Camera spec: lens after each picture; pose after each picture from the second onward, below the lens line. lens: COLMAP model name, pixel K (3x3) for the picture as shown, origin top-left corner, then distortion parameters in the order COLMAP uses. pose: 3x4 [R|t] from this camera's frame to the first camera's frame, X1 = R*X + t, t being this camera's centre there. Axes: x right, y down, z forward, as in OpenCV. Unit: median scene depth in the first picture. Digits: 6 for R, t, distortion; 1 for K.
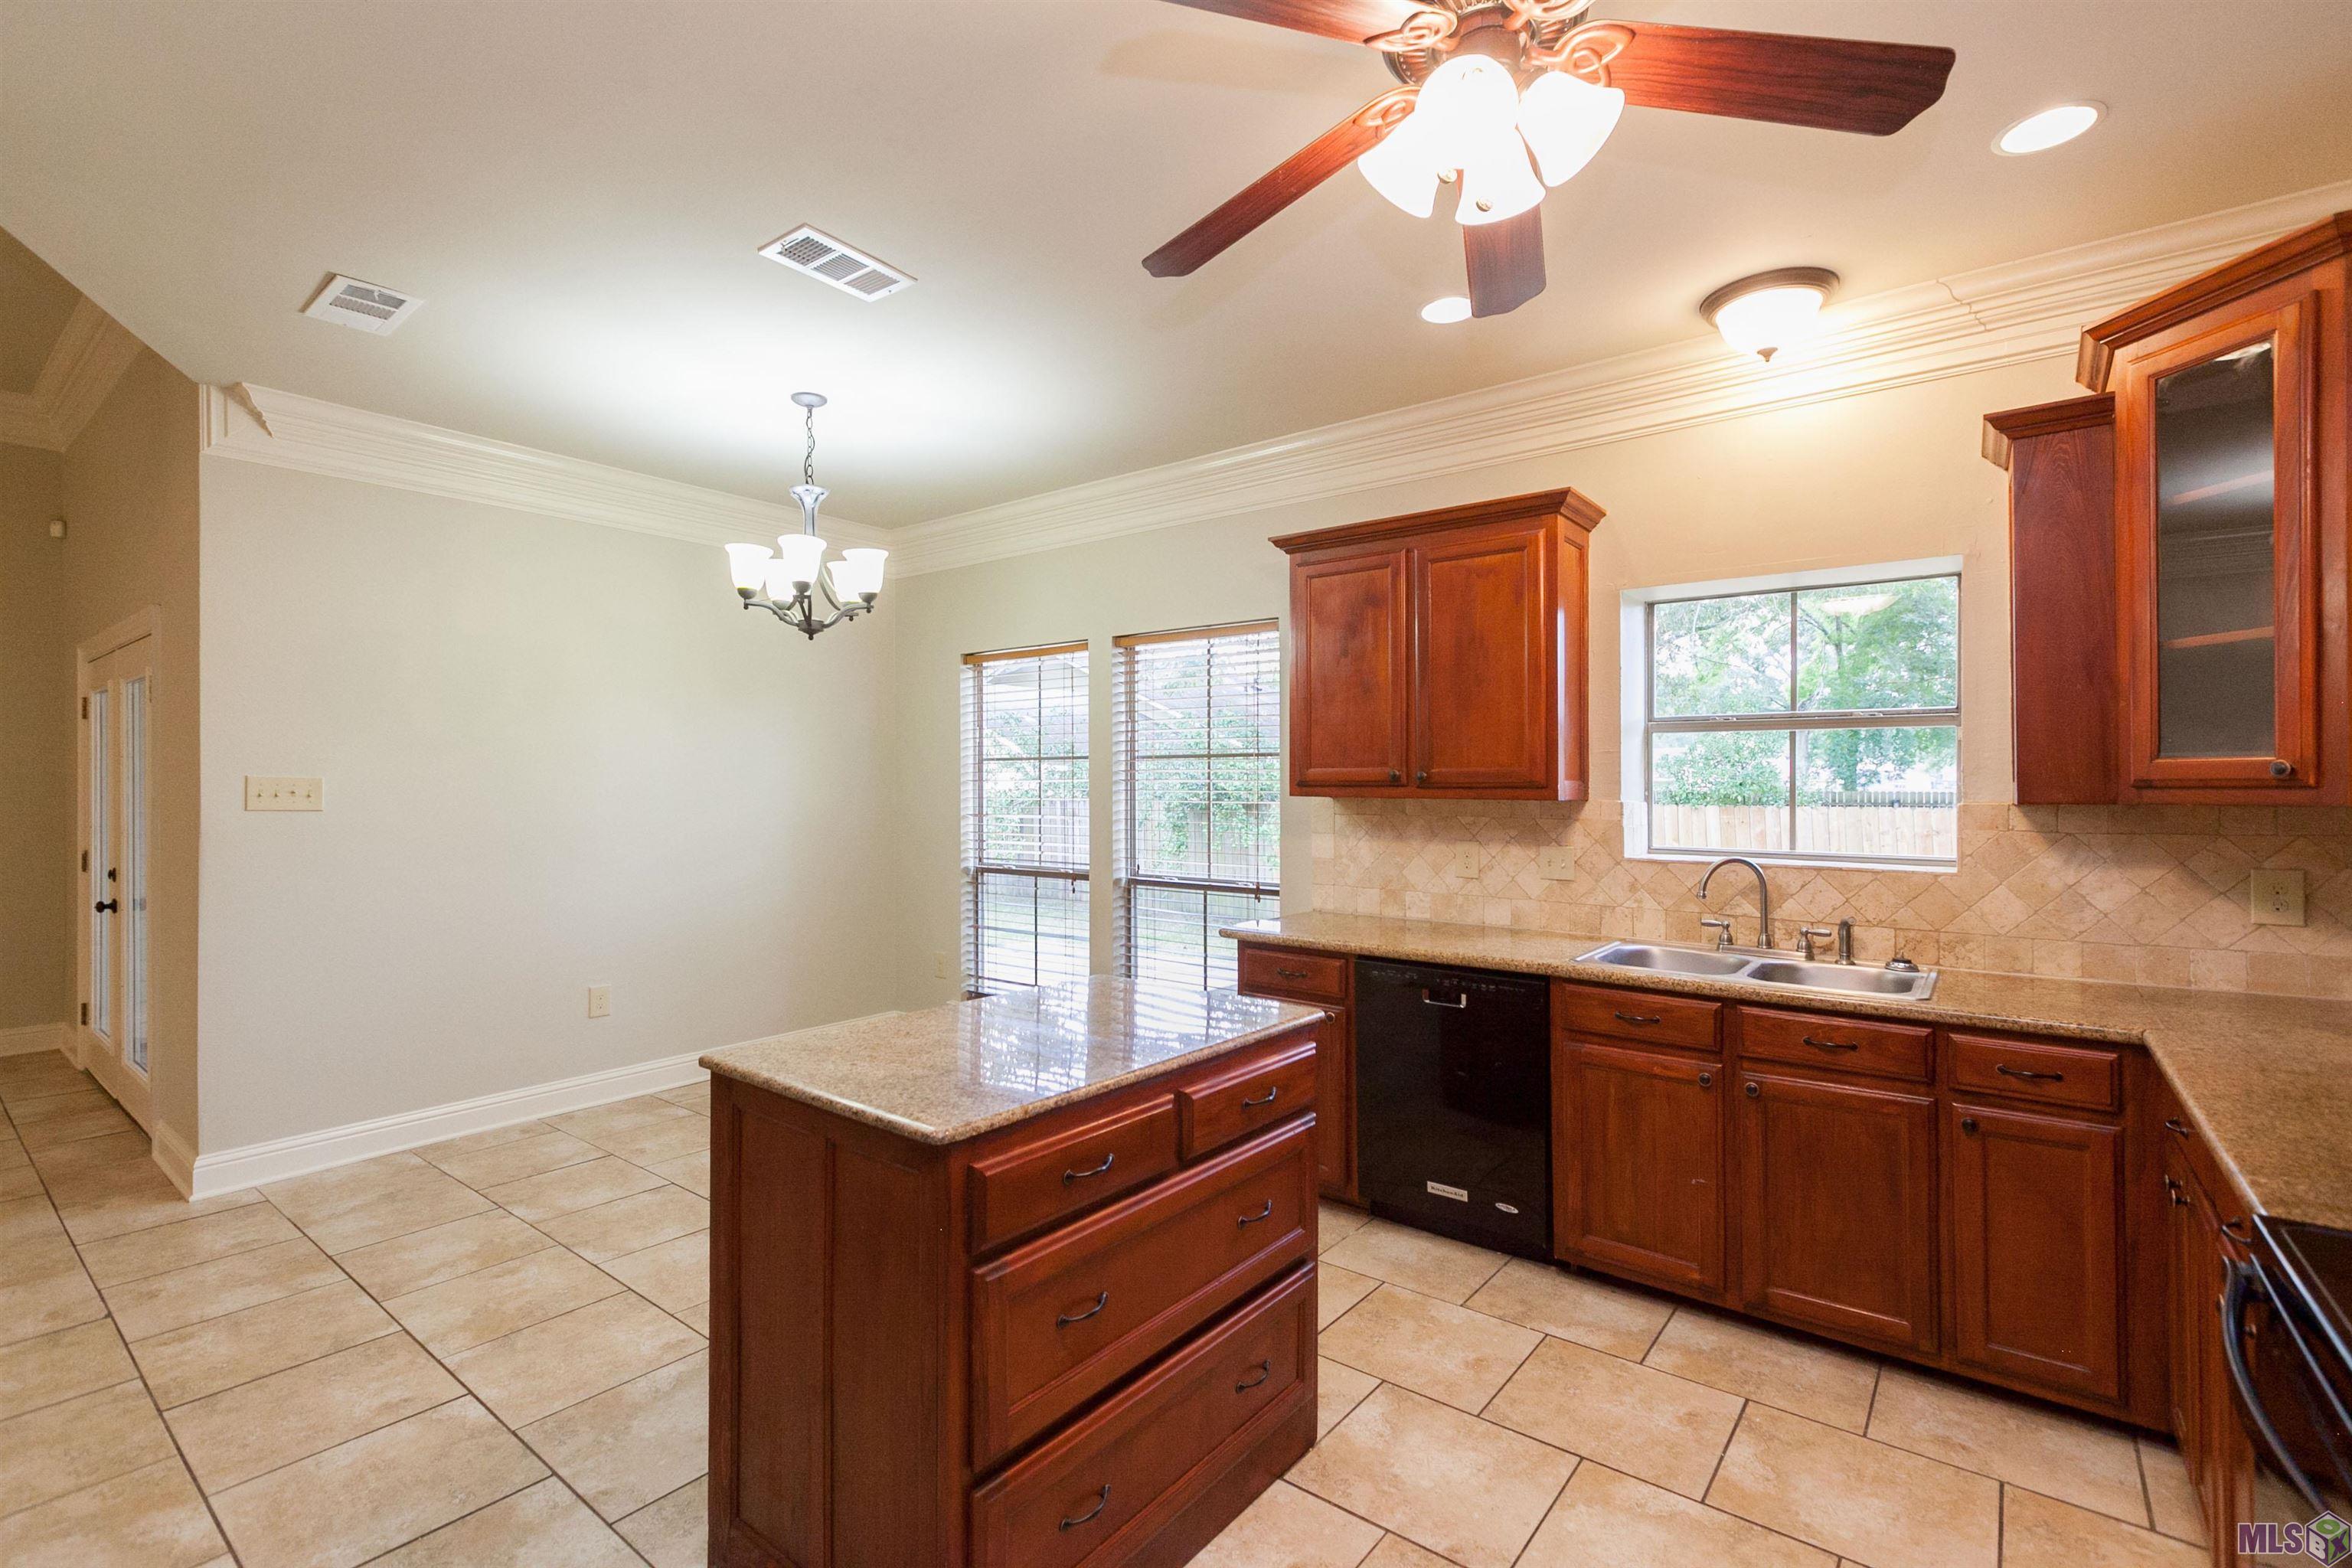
lens RADIAL K [[1071.1, 0, 1153.4], [0, 1071.1, 776.0], [0, 0, 1]] dist [-0.012629, -0.000042]
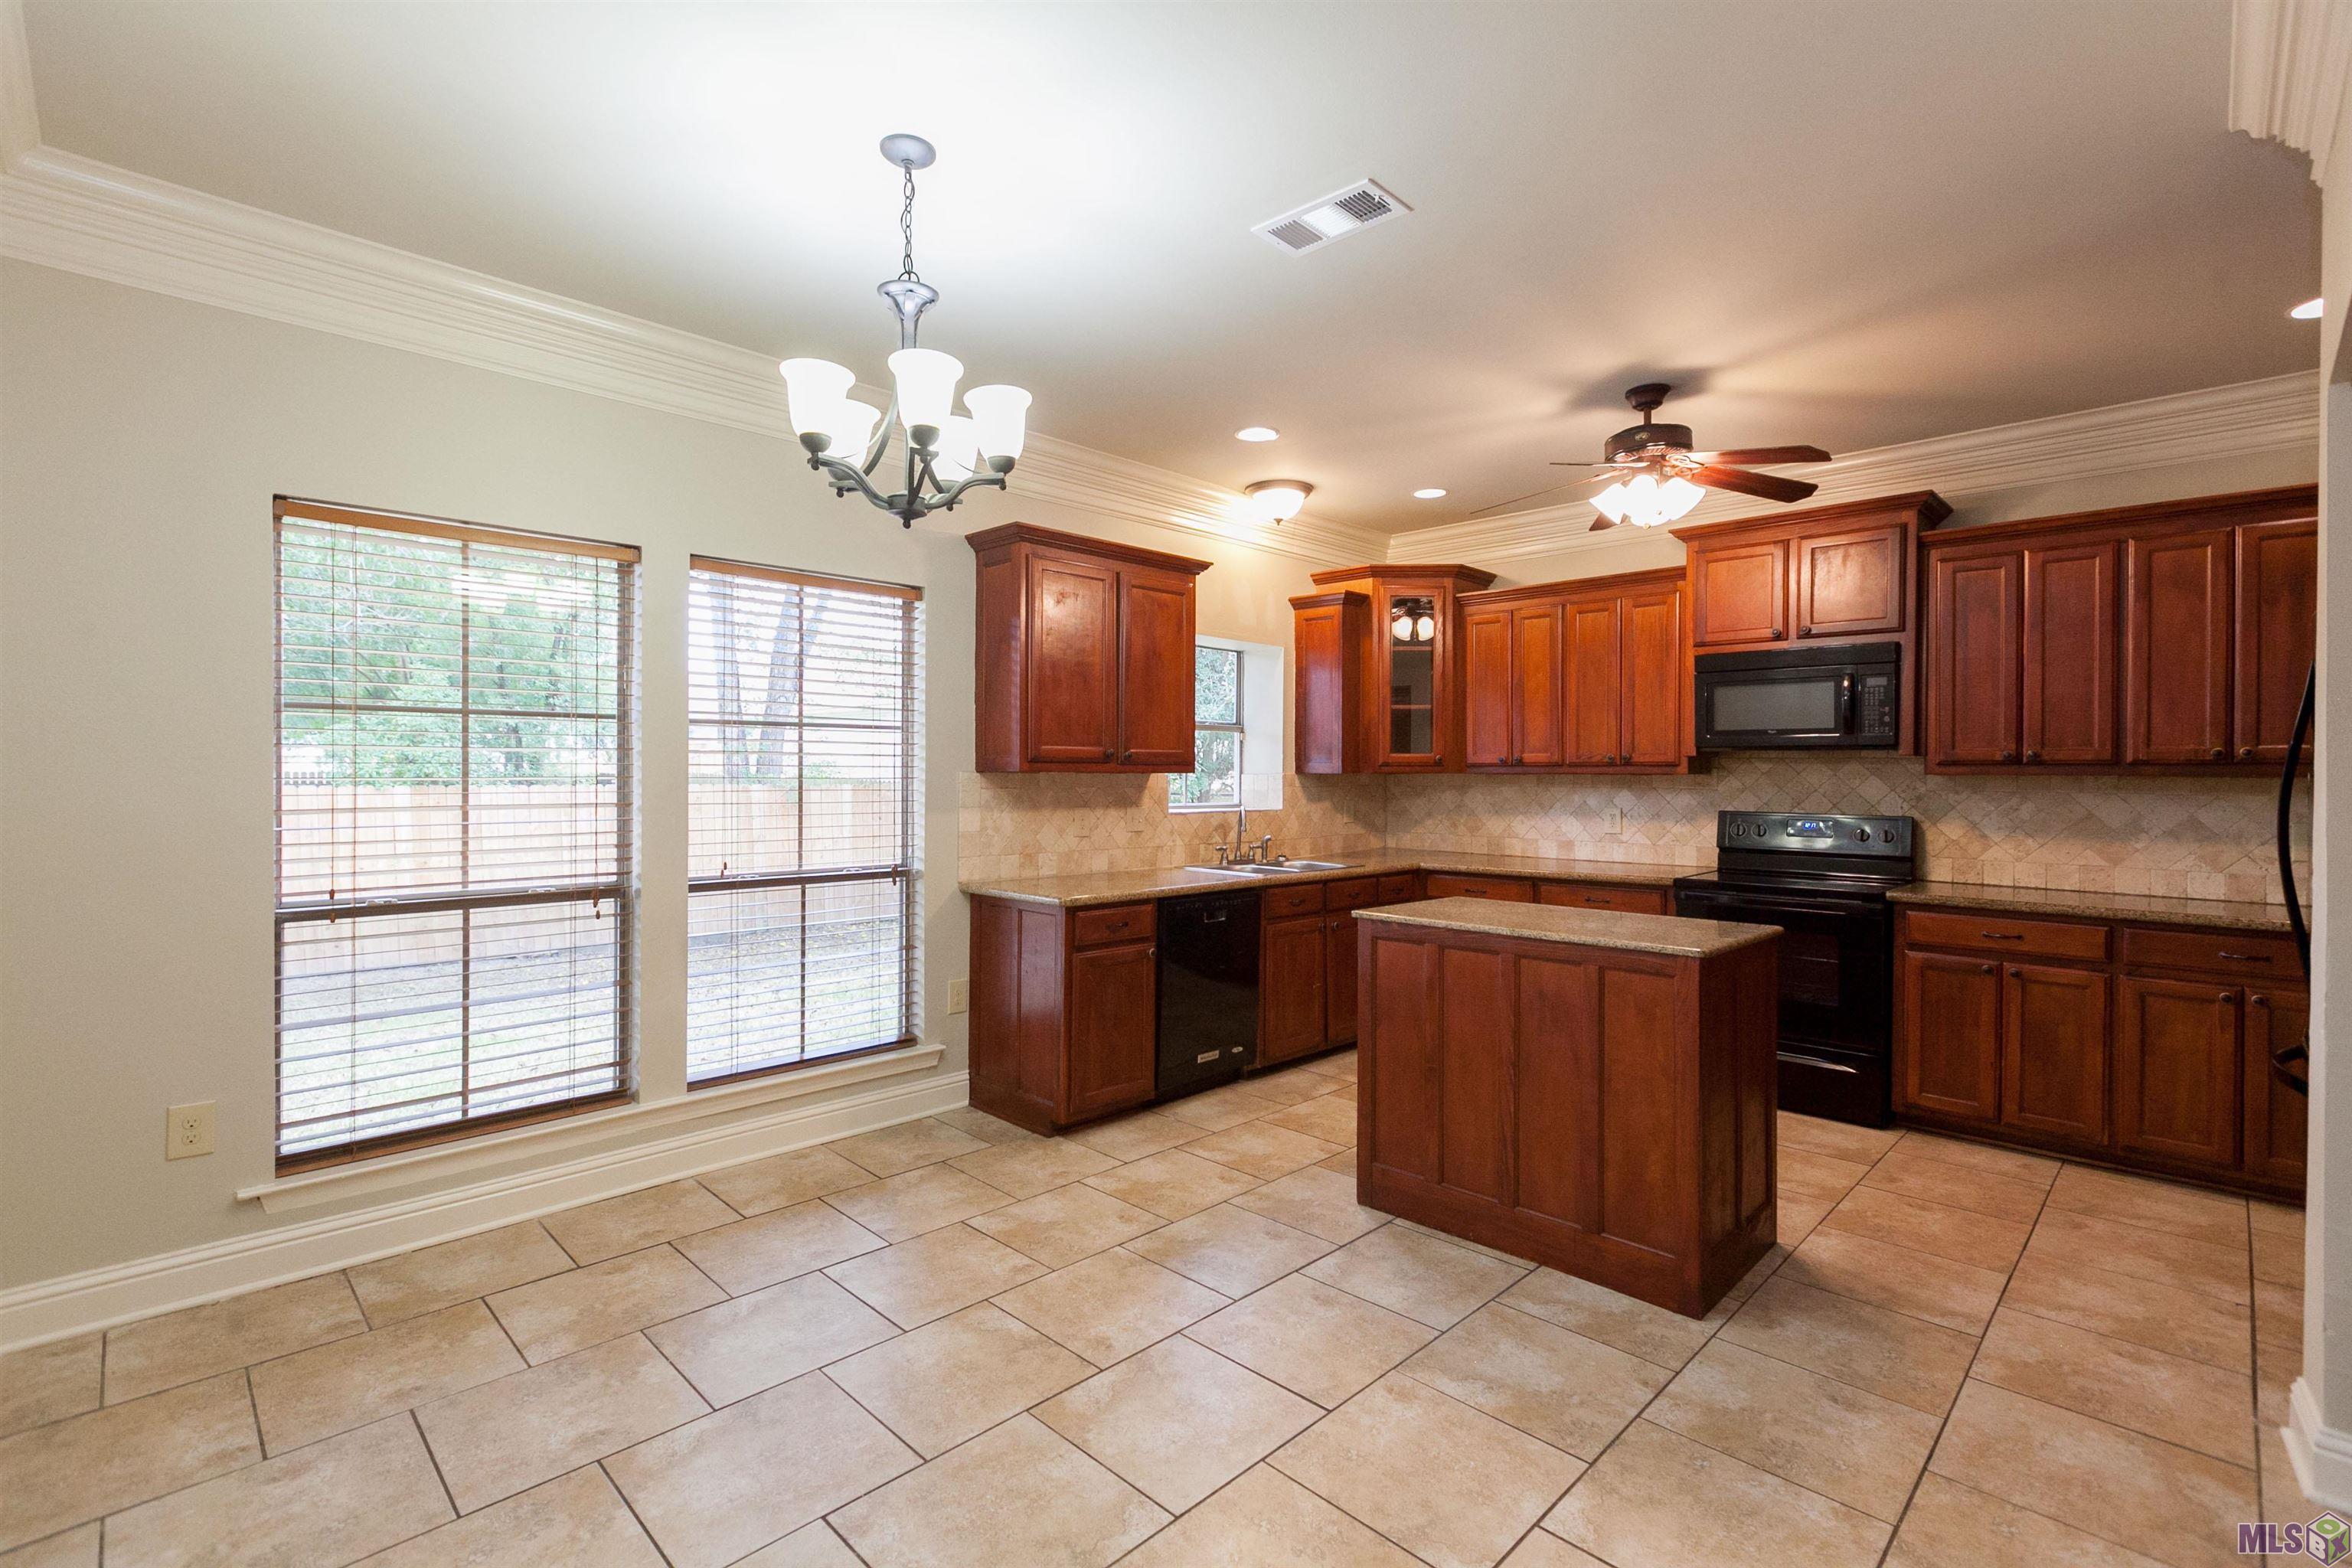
lens RADIAL K [[1061.7, 0, 1191.3], [0, 1061.7, 775.5], [0, 0, 1]] dist [-0.002399, -0.000293]
pose [[0.098380, -0.007523, 0.995120, -0.985005], [-0.011725, 0.999893, 0.008719, 0.012455], [-0.995080, -0.012526, 0.098281, 0.804937]]
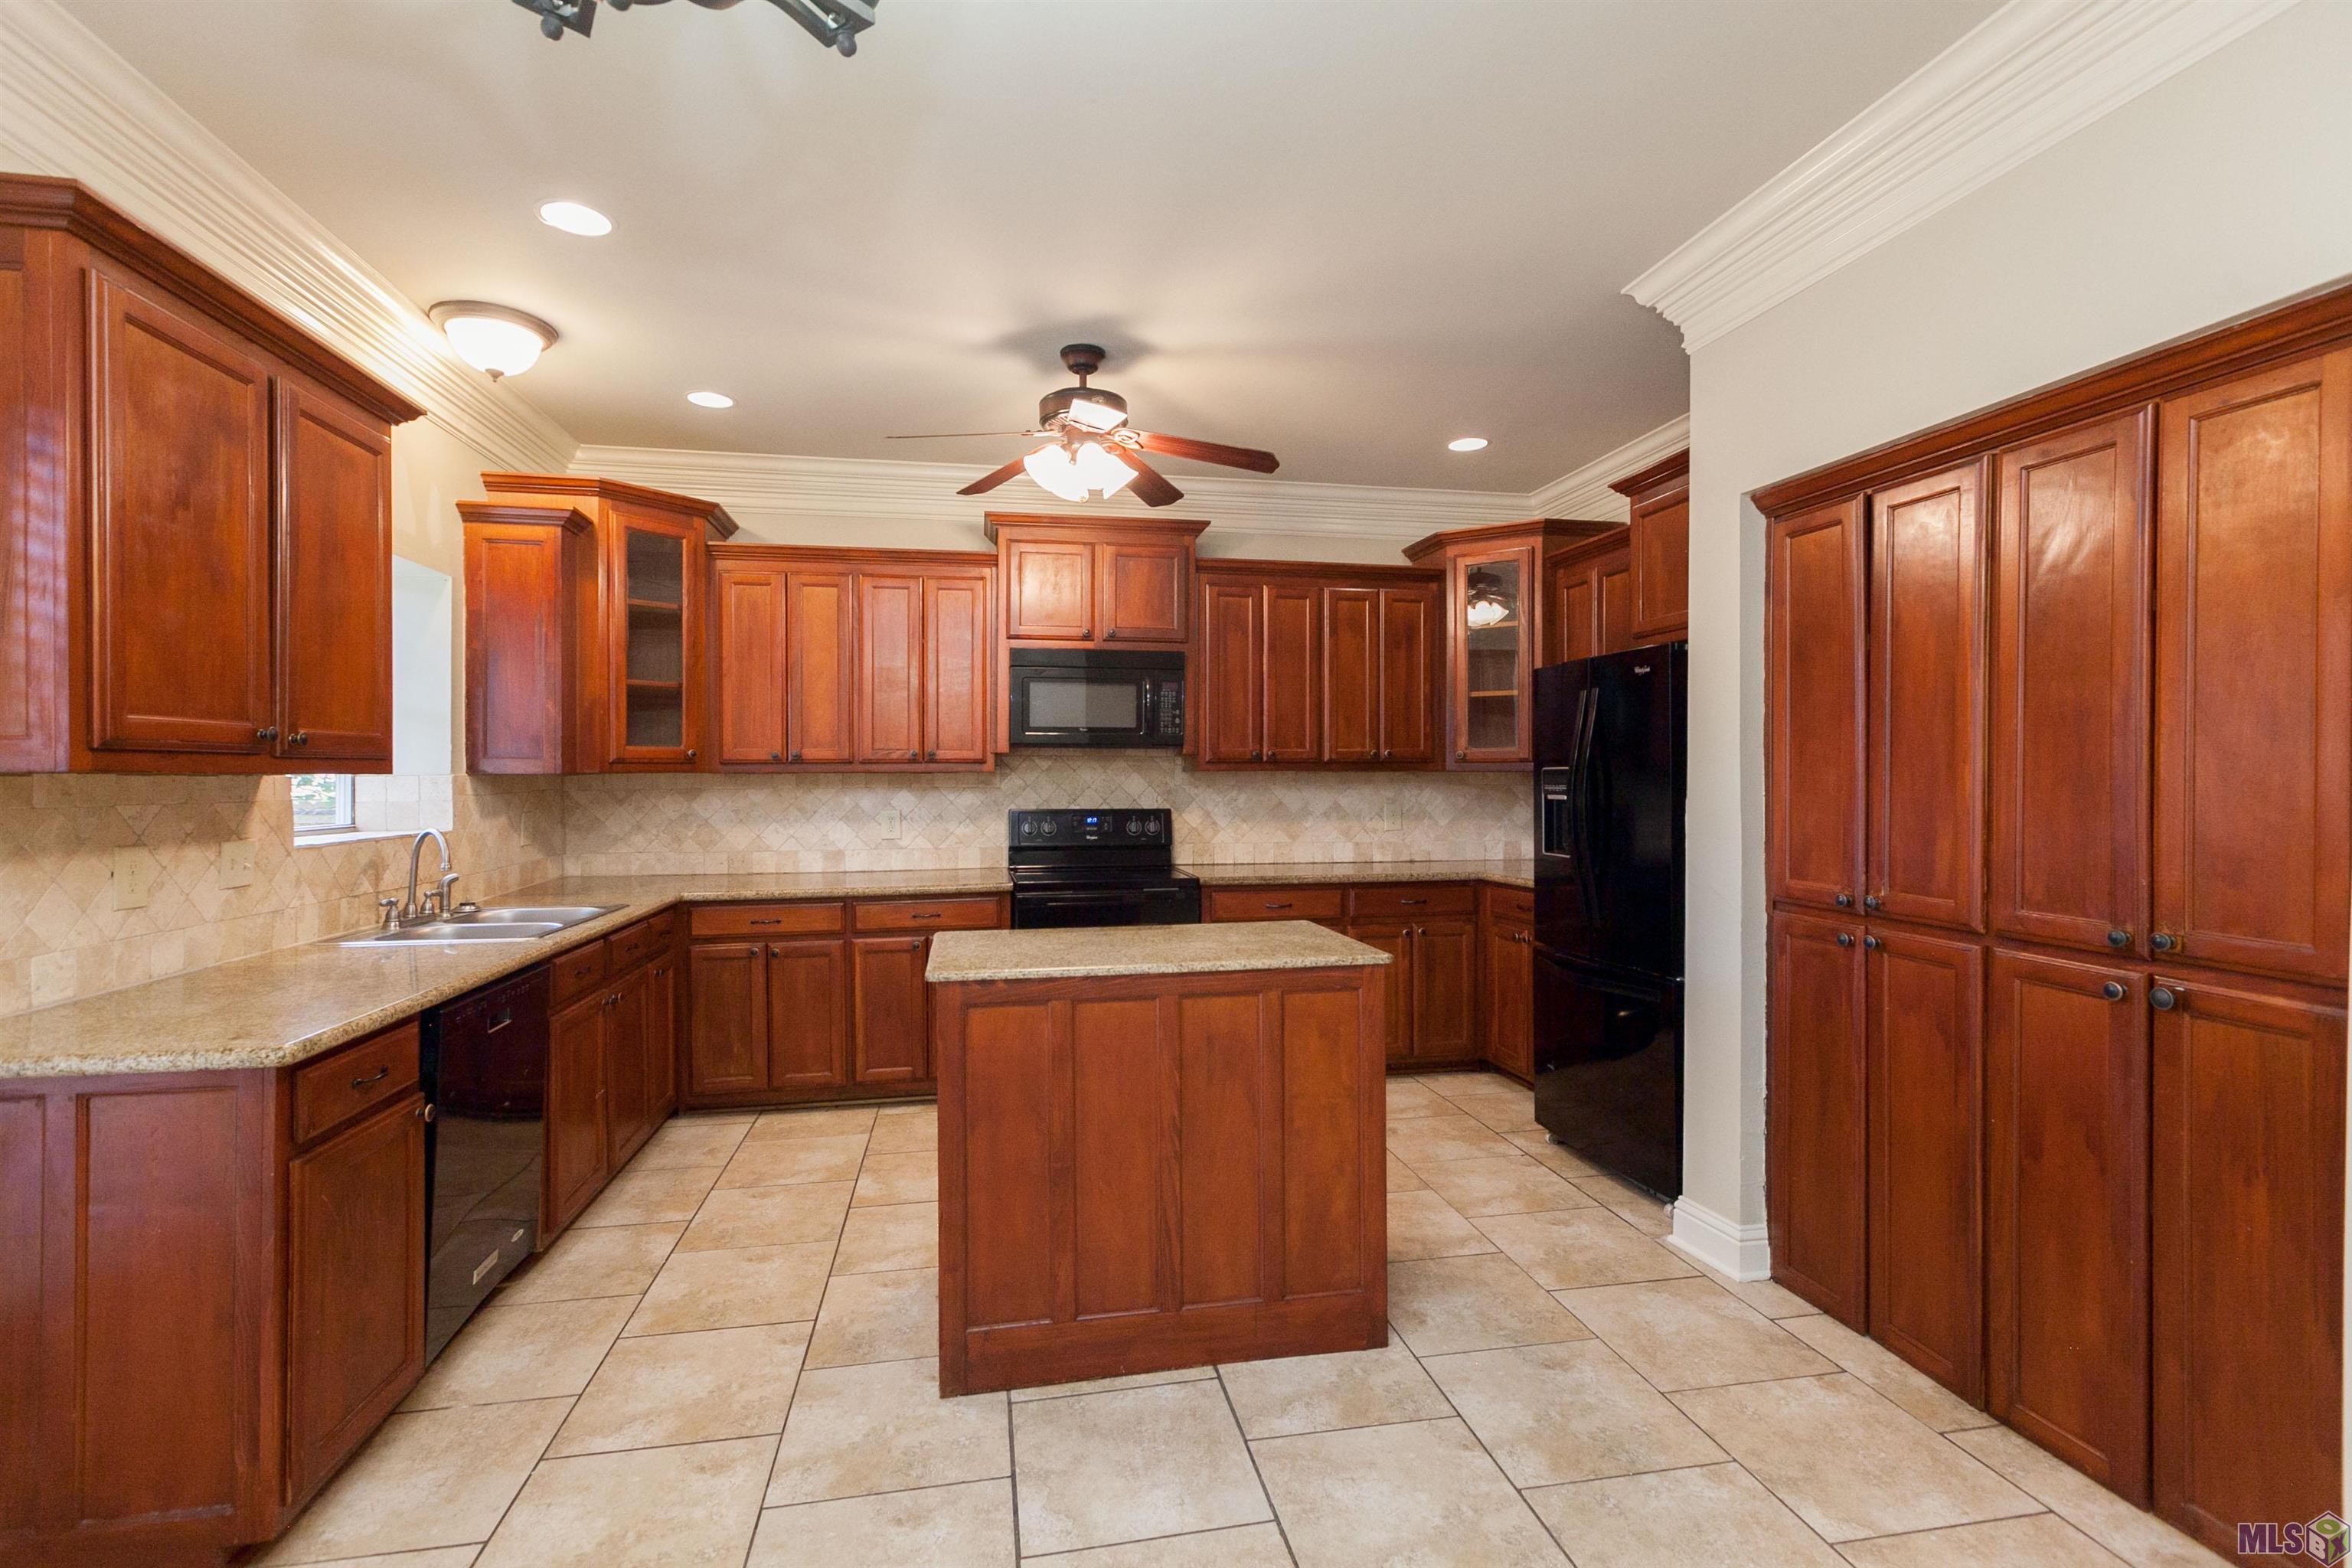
lens RADIAL K [[1042.0, 0, 1165.6], [0, 1042.0, 773.3], [0, 0, 1]] dist [0.000481, 0.000104]
pose [[-0.759379, -0.003014, 0.650642, -0.553111], [-0.006528, 0.999974, -0.002988, 0.019294], [-0.650616, -0.006516, -0.759379, 1.139398]]
